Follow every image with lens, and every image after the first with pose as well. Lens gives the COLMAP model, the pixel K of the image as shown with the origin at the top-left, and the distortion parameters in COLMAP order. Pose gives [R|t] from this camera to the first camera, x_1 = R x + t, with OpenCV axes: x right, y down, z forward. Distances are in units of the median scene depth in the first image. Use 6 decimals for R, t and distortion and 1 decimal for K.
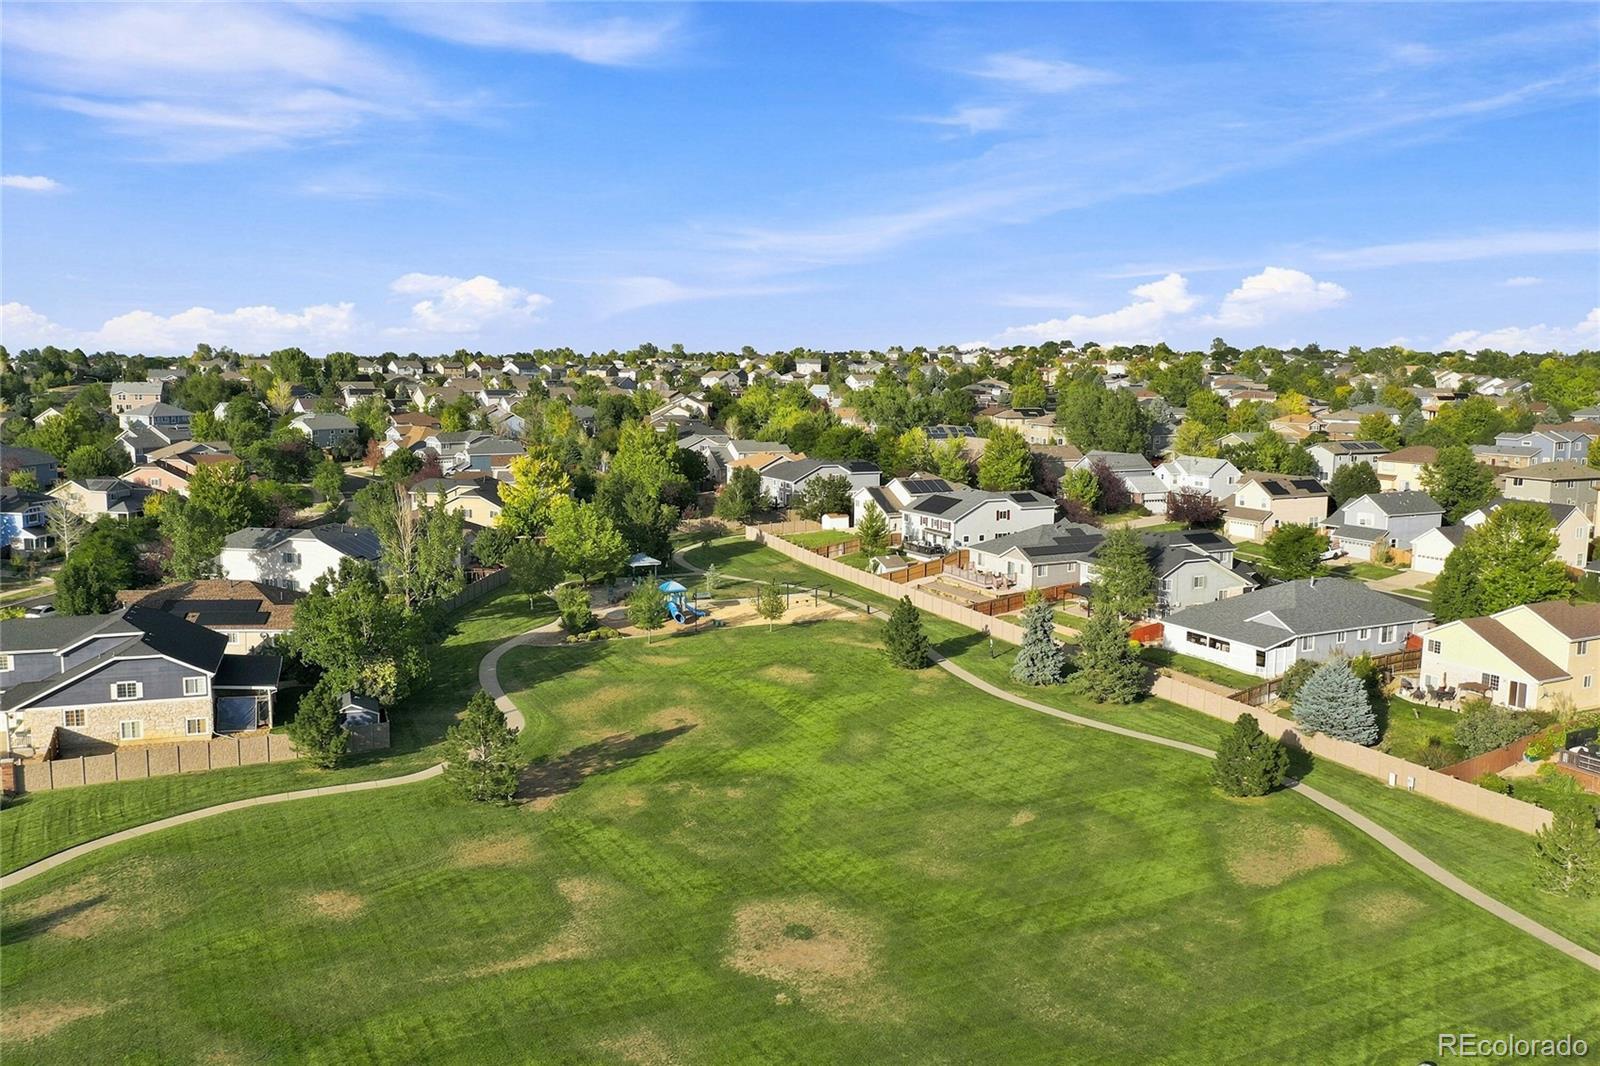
lens RADIAL K [[1276.5, 0, 800.0], [0, 1276.5, 533.0], [0, 0, 1]] dist [0.001718, -0.015468]
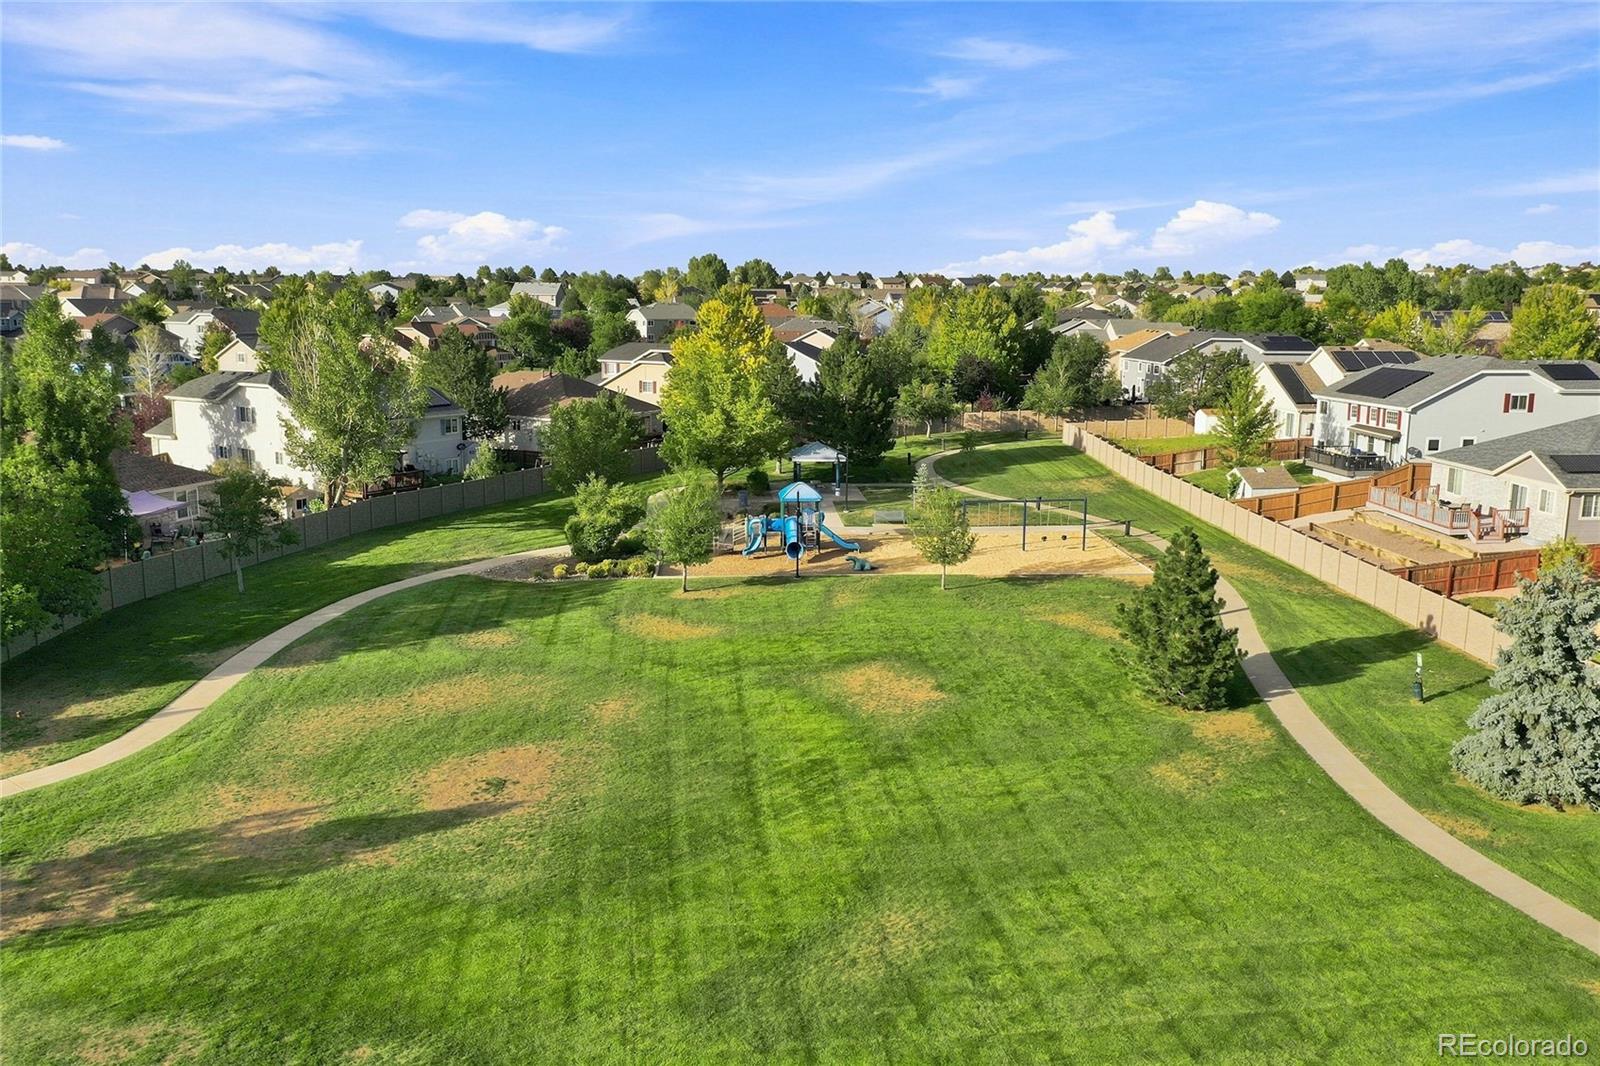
lens RADIAL K [[1276.5, 0, 800.0], [0, 1276.5, 533.0], [0, 0, 1]] dist [0.001718, -0.015468]
pose [[0.924644, 0.066380, -0.375002, 0.105096], [-0.051126, 0.997415, 0.050493, 0.032100], [0.377384, -0.027515, 0.925648, 0.501386]]
